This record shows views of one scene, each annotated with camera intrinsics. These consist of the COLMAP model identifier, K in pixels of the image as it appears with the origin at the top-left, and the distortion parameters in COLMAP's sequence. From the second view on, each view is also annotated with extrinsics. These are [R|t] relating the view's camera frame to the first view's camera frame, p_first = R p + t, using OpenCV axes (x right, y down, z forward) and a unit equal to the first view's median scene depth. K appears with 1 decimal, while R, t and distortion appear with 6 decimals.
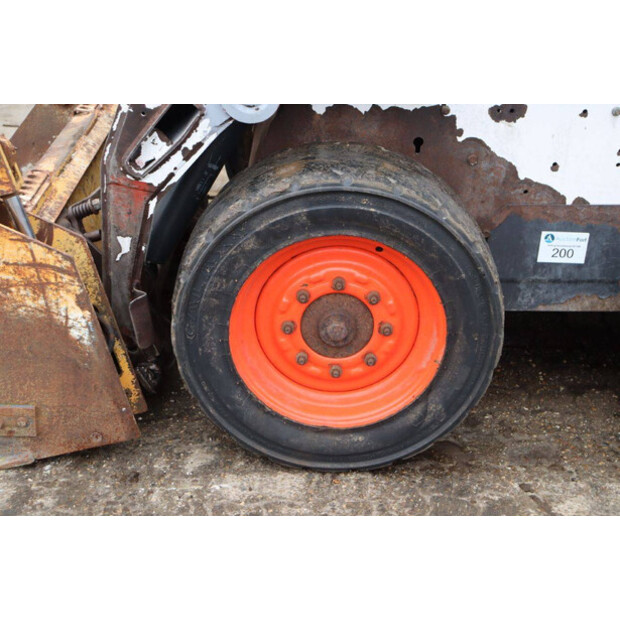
lens RADIAL K [[992.2, 0, 312.8], [0, 992.2, 311.4], [0, 0, 1]] dist [0.144262, 0.000000]
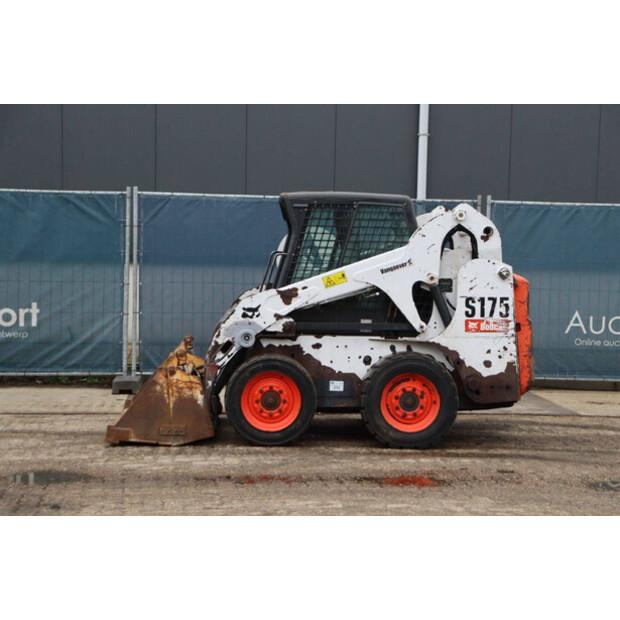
lens RADIAL K [[1237.3, 0, 303.1], [0, 1237.3, 318.2], [0, 0, 1]] dist [0.199876, 0.000000]
pose [[0.998370, -0.011191, 0.055970, -0.104364], [0.031907, 0.922484, -0.384715, 1.436139], [-0.047326, 0.385874, 0.921337, -3.178639]]
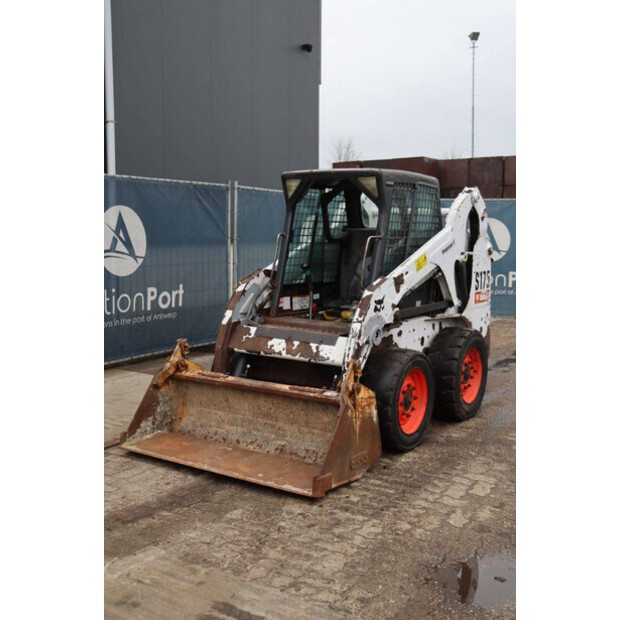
lens RADIAL K [[729.4, 0, 310.6], [0, 729.4, 314.6], [0, 0, 1]] dist [-0.029163, 0.000000]
pose [[0.557558, -0.119676, 0.821466, -2.038134], [0.374276, 0.919510, -0.120074, -0.073326], [-0.740976, 0.374404, 0.557473, -0.194634]]
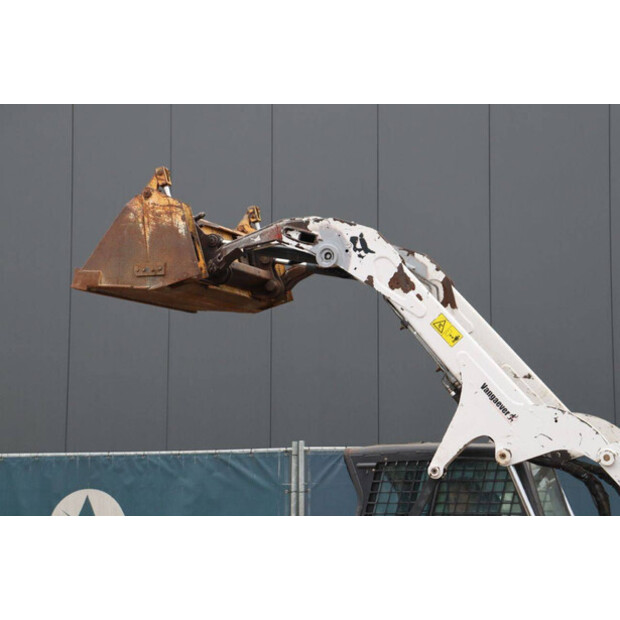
lens RADIAL K [[1443.0, 0, 316.0], [0, 1443.0, 307.5], [0, 0, 1]] dist [0.295759, 0.000000]
pose [[0.940519, -0.078148, -0.330632, 1.299094], [-0.117194, 0.838826, -0.531635, 1.018353], [0.318889, 0.538761, 0.779774, -2.416845]]
